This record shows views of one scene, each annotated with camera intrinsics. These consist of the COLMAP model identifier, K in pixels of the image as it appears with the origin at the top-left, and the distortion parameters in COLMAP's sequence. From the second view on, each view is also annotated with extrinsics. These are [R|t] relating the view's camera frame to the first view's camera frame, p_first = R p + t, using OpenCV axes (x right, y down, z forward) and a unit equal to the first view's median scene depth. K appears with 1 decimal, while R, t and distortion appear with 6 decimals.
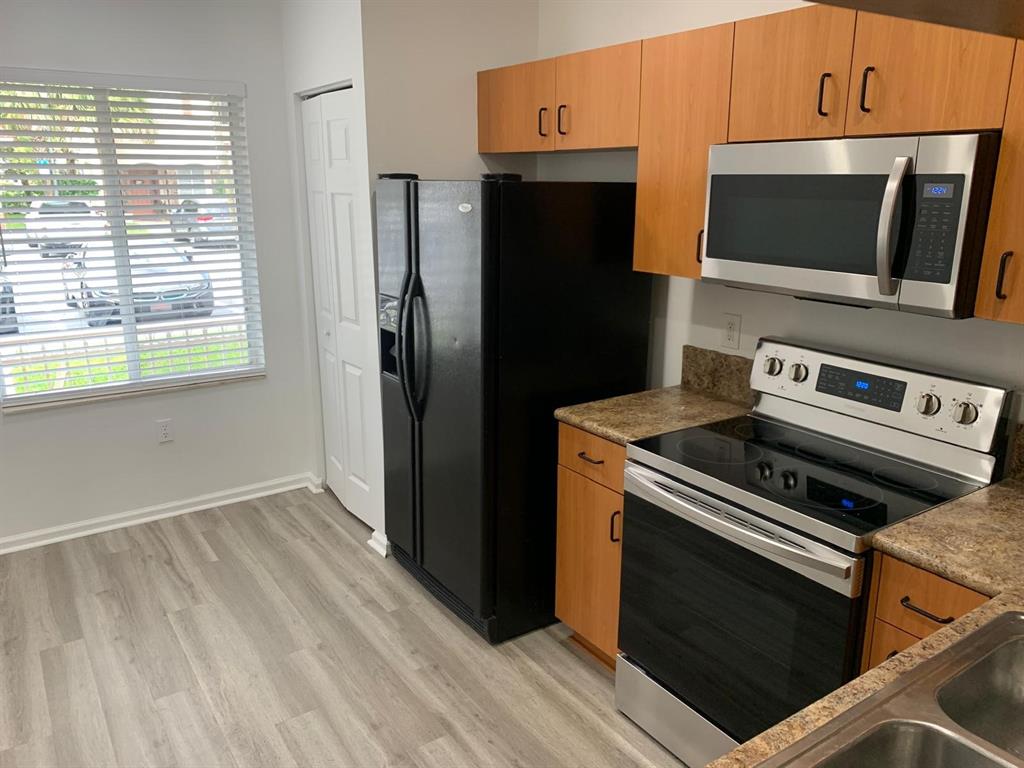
lens RADIAL K [[788.2, 0, 512.0], [0, 788.2, 384.0], [0, 0, 1]] dist [0.001946, 0.001296]
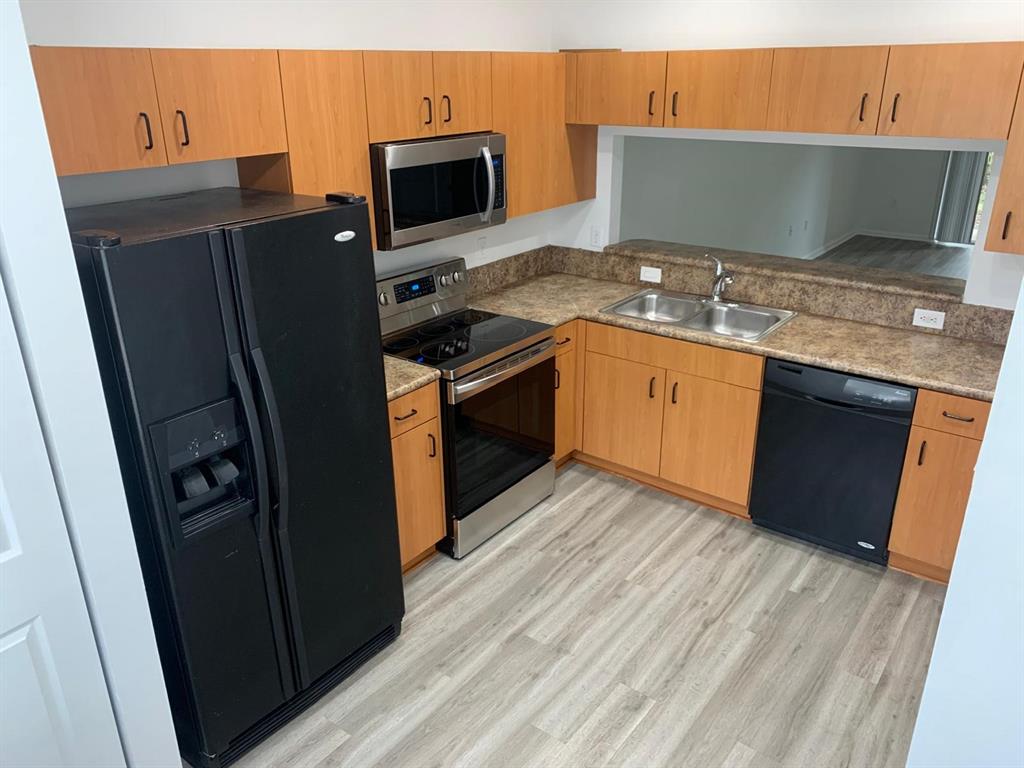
lens RADIAL K [[788.2, 0, 512.0], [0, 788.2, 384.0], [0, 0, 1]] dist [0.001946, 0.001296]
pose [[-0.323956, -0.352359, 0.878007, -0.981833], [0.243797, 0.865619, 0.437341, -0.427537], [-0.914120, 0.355735, -0.194518, 1.059680]]
